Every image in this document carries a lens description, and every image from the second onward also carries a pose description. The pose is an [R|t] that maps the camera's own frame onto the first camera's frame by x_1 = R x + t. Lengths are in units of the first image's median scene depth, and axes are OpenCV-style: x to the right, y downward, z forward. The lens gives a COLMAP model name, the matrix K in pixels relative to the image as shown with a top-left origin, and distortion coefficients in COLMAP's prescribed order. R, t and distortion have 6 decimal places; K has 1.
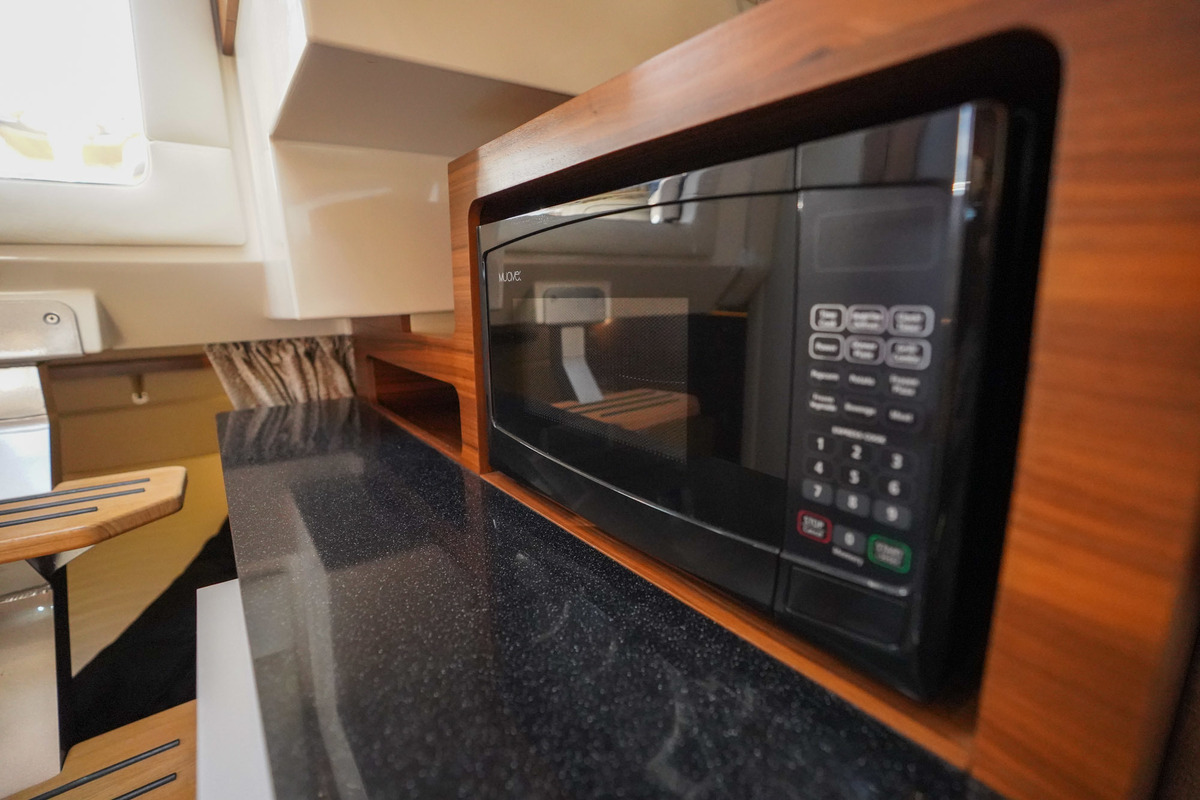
lens RADIAL K [[548.0, 0, 600.0], [0, 548.0, 400.0], [0, 0, 1]] dist [-0.048295, 0.000151]
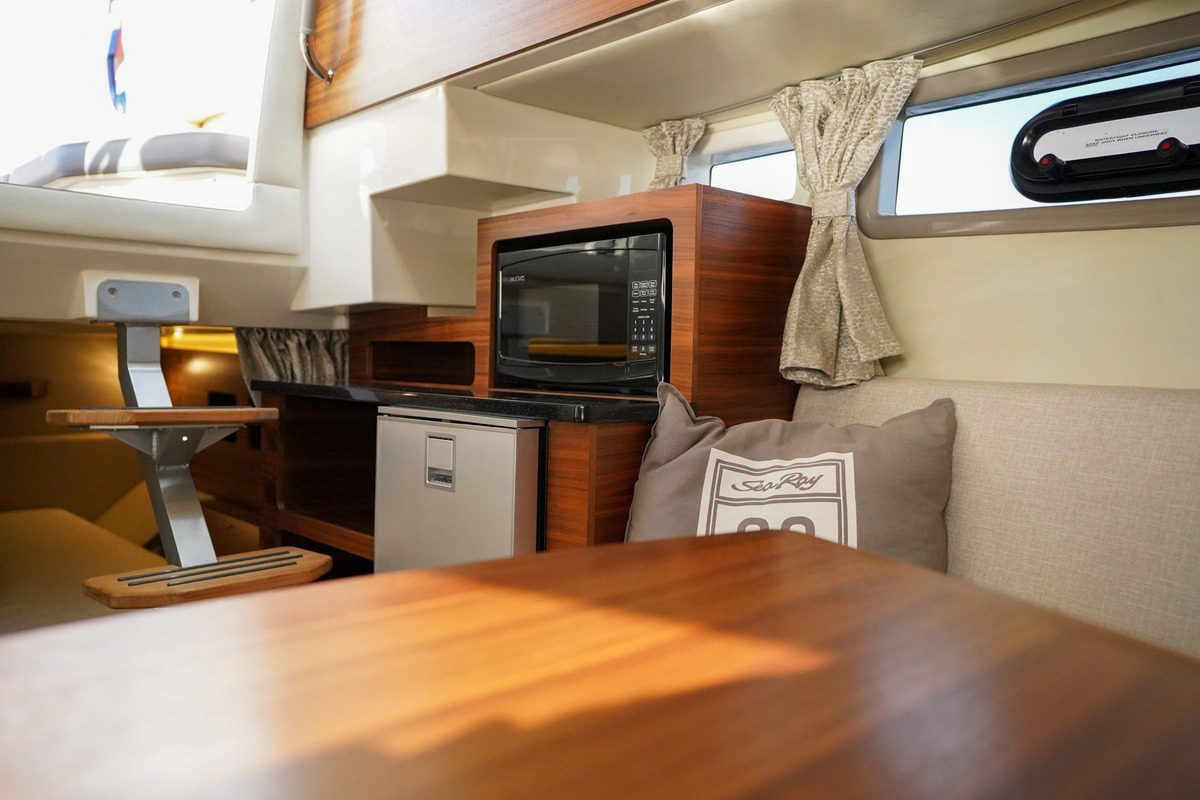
lens RADIAL K [[953.2, 0, 600.0], [0, 953.2, 400.0], [0, 0, 1]] dist [0.047488, 0.000056]
pose [[0.994211, 0.027624, 0.103838, -0.178612], [-0.011218, 0.987791, -0.155377, 0.637357], [-0.106863, 0.153313, 0.982383, -2.031690]]
